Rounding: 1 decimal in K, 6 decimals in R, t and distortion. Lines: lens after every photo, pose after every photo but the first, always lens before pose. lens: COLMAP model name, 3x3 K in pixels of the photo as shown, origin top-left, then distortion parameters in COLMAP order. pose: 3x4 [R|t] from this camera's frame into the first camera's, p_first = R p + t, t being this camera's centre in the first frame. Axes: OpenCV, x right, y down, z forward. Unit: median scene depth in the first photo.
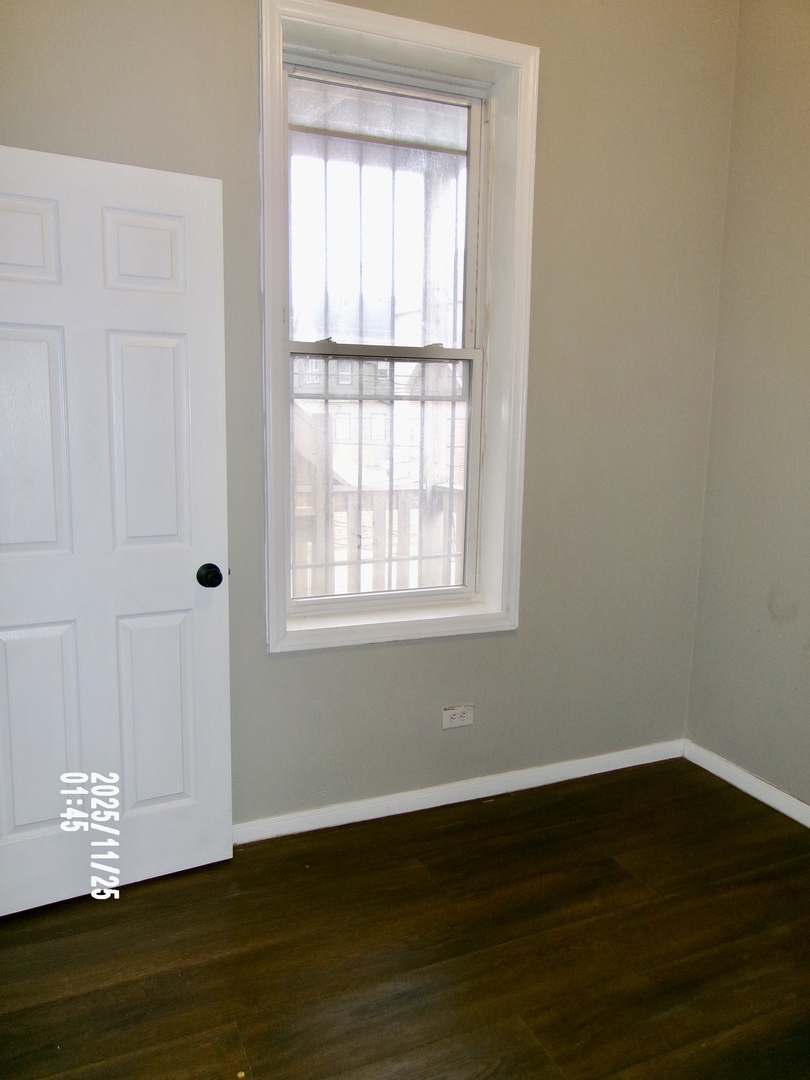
lens RADIAL K [[839.7, 0, 408.2], [0, 839.7, 541.3], [0, 0, 1]] dist [-0.028003, 0.016760]
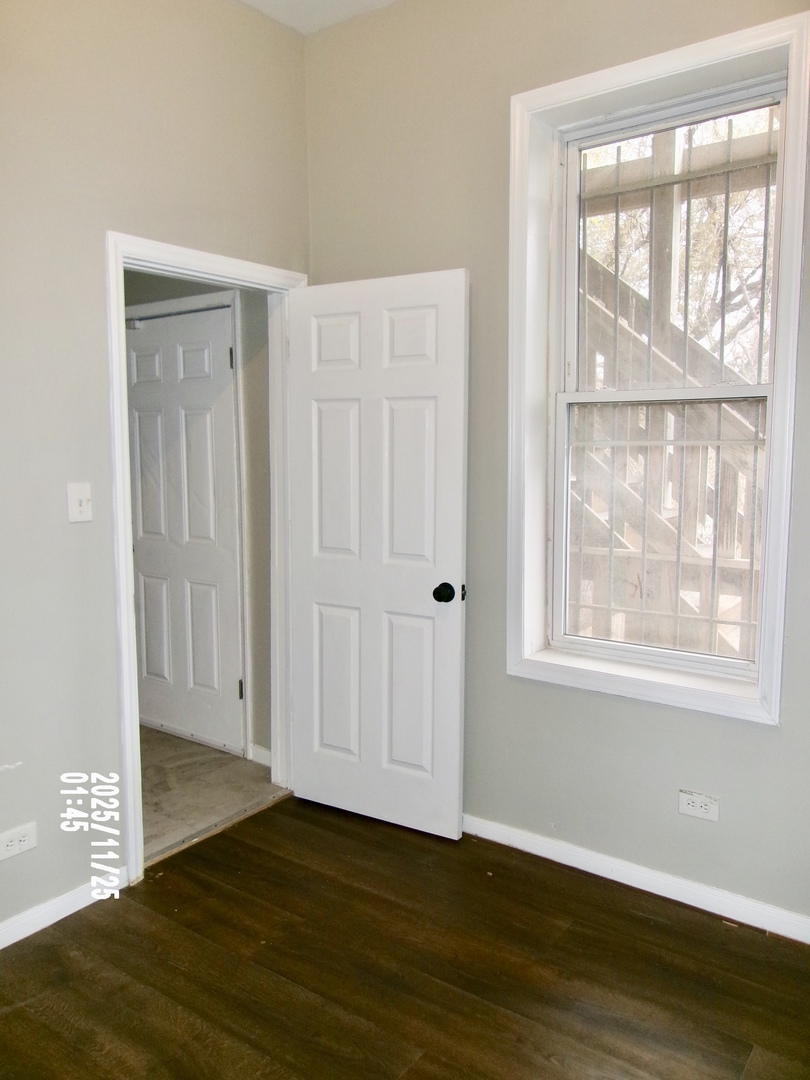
lens RADIAL K [[839.7, 0, 407.4], [0, 839.7, 539.4], [0, 0, 1]] dist [-0.028003, 0.016760]
pose [[0.480174, 0.077123, -0.873777, 0.739567], [-0.128141, 0.991608, 0.017105, -0.046303], [0.867763, 0.103753, 0.486027, 0.331767]]
